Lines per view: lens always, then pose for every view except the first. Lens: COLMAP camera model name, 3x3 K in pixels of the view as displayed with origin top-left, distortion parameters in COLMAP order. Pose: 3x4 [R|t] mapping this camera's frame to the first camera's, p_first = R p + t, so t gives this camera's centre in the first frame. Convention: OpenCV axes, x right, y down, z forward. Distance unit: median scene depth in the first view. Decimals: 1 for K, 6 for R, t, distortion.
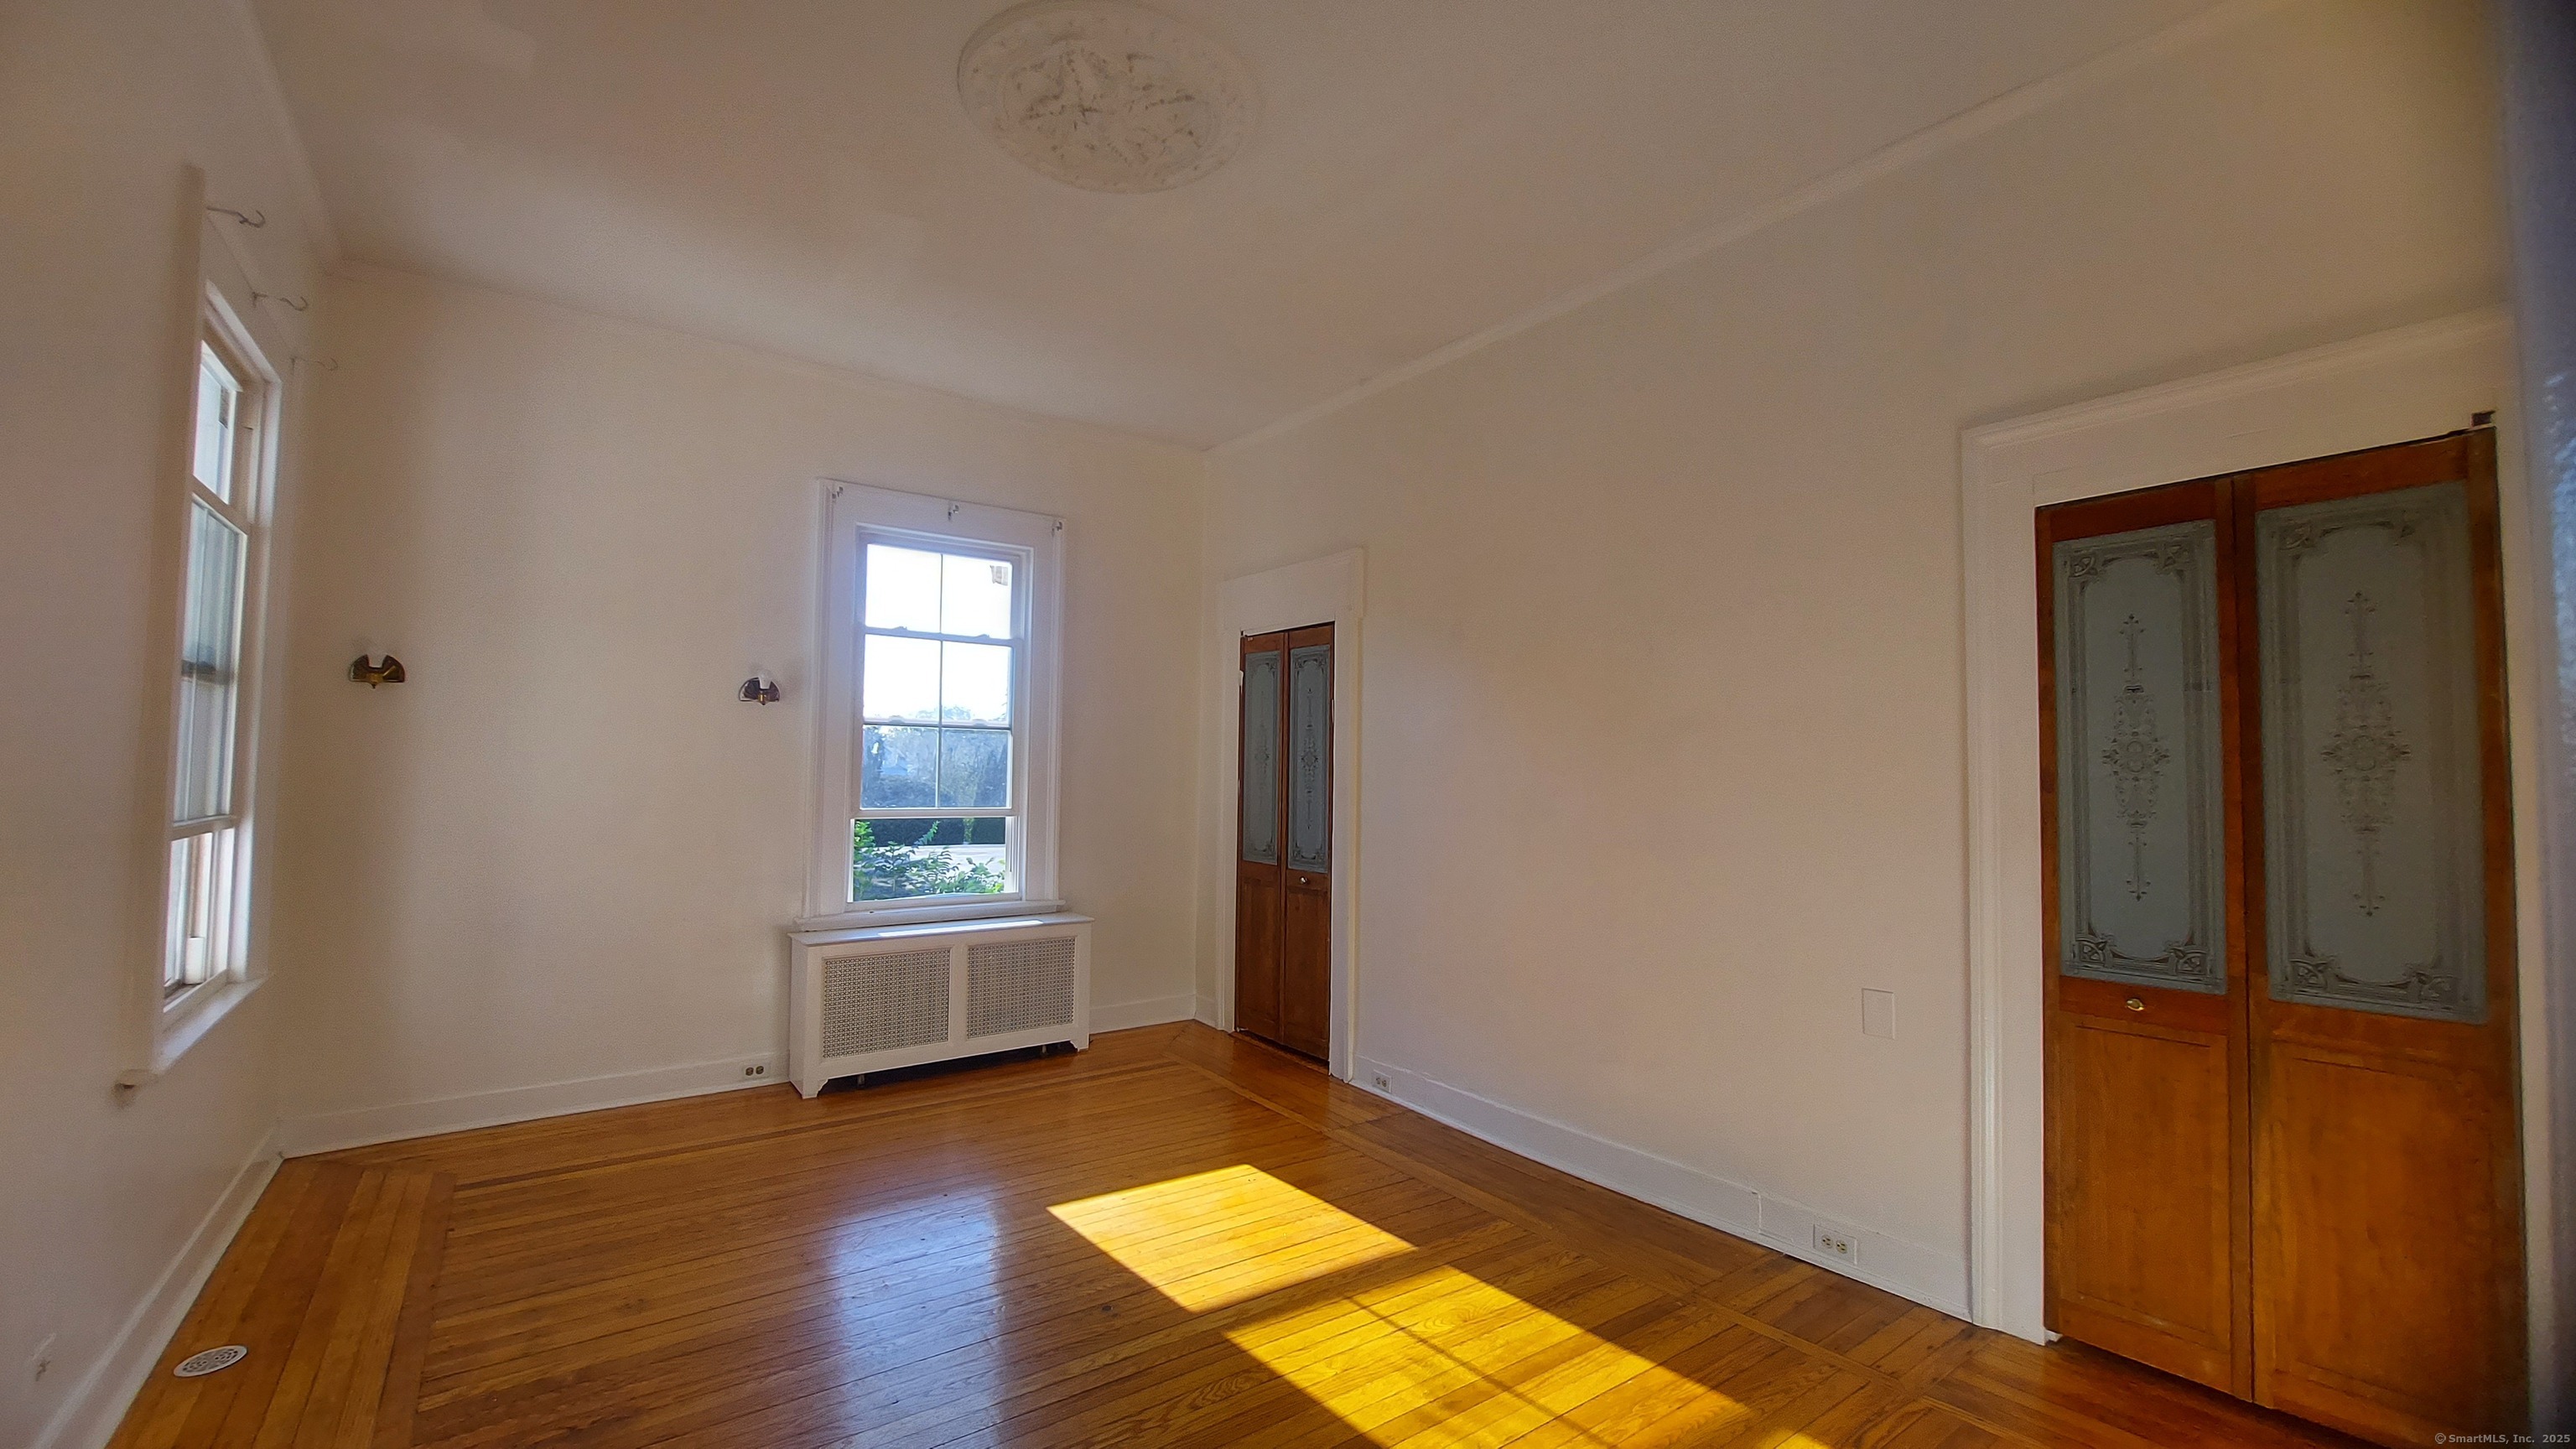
lens RADIAL K [[1027.0, 0, 1268.6], [0, 1027.0, 727.5], [0, 0, 1]] dist [-0.023053, 0.000473]
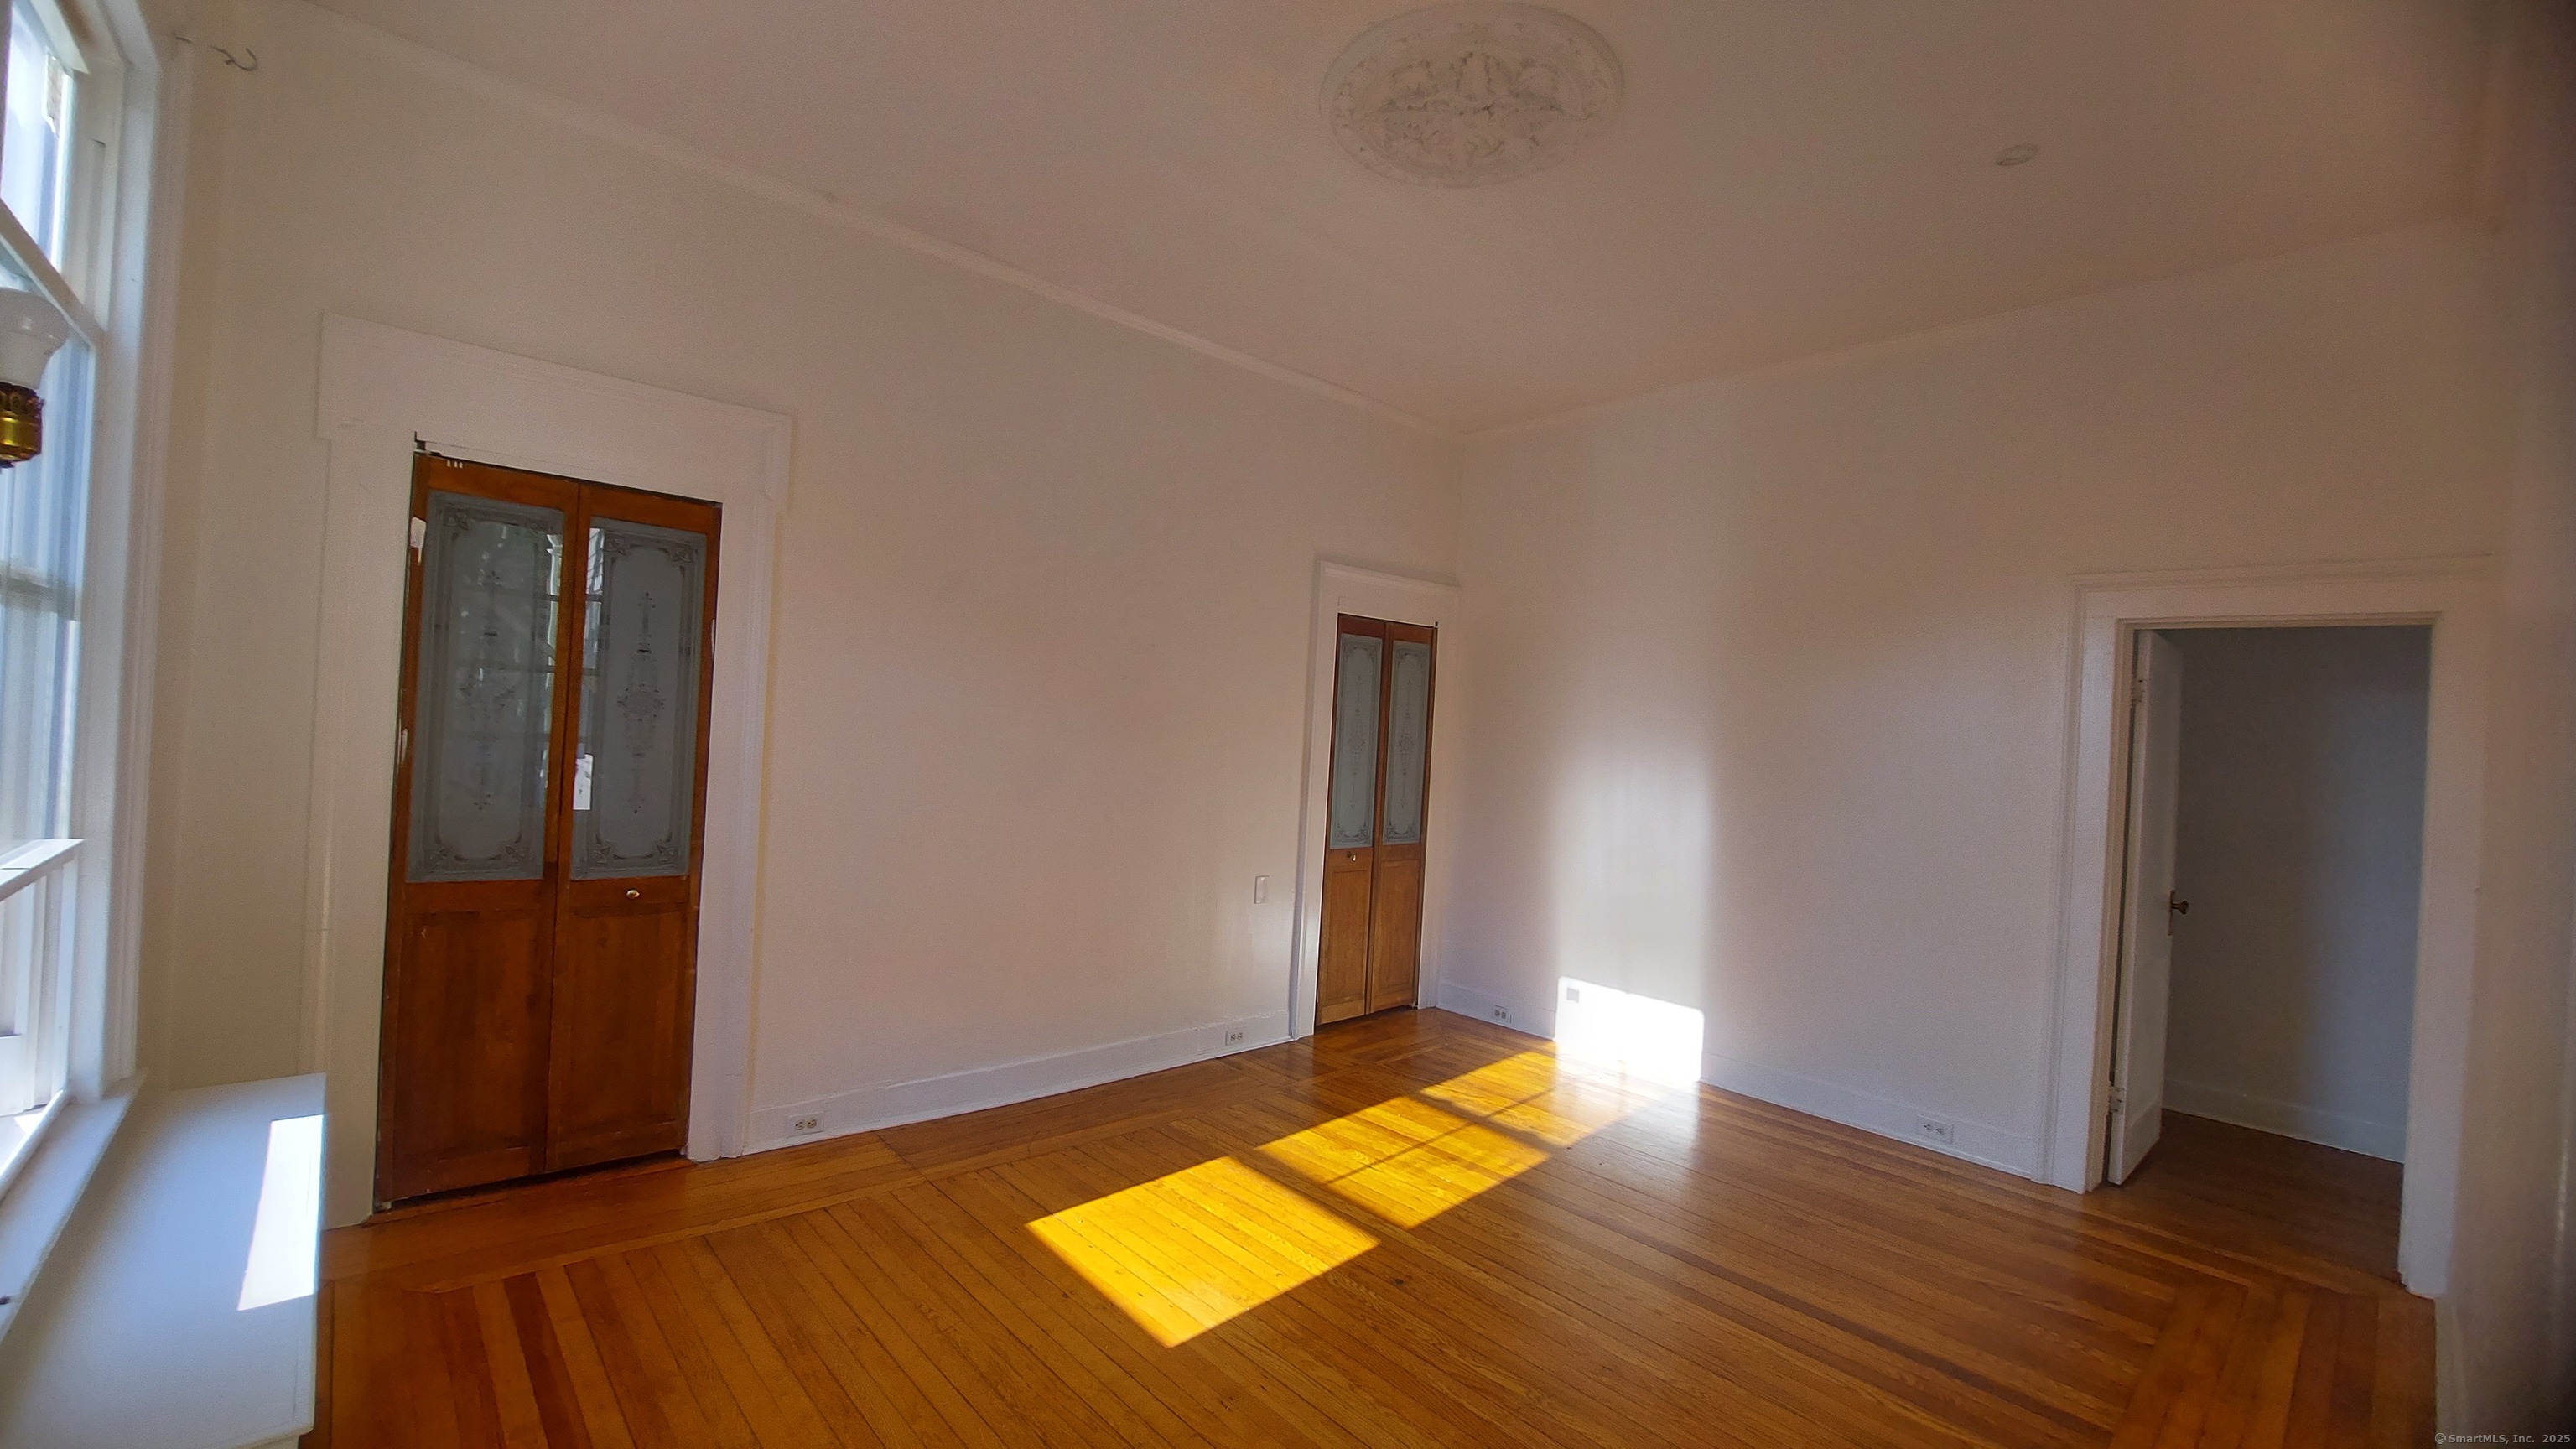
lens RADIAL K [[1027.0, 0, 1268.6], [0, 1027.0, 727.5], [0, 0, 1]] dist [-0.023053, 0.000473]
pose [[-0.096453, -0.012701, 0.995257, -1.041588], [-0.100740, 0.994908, 0.002933, 0.008368], [-0.990226, -0.099979, -0.097241, 1.130011]]
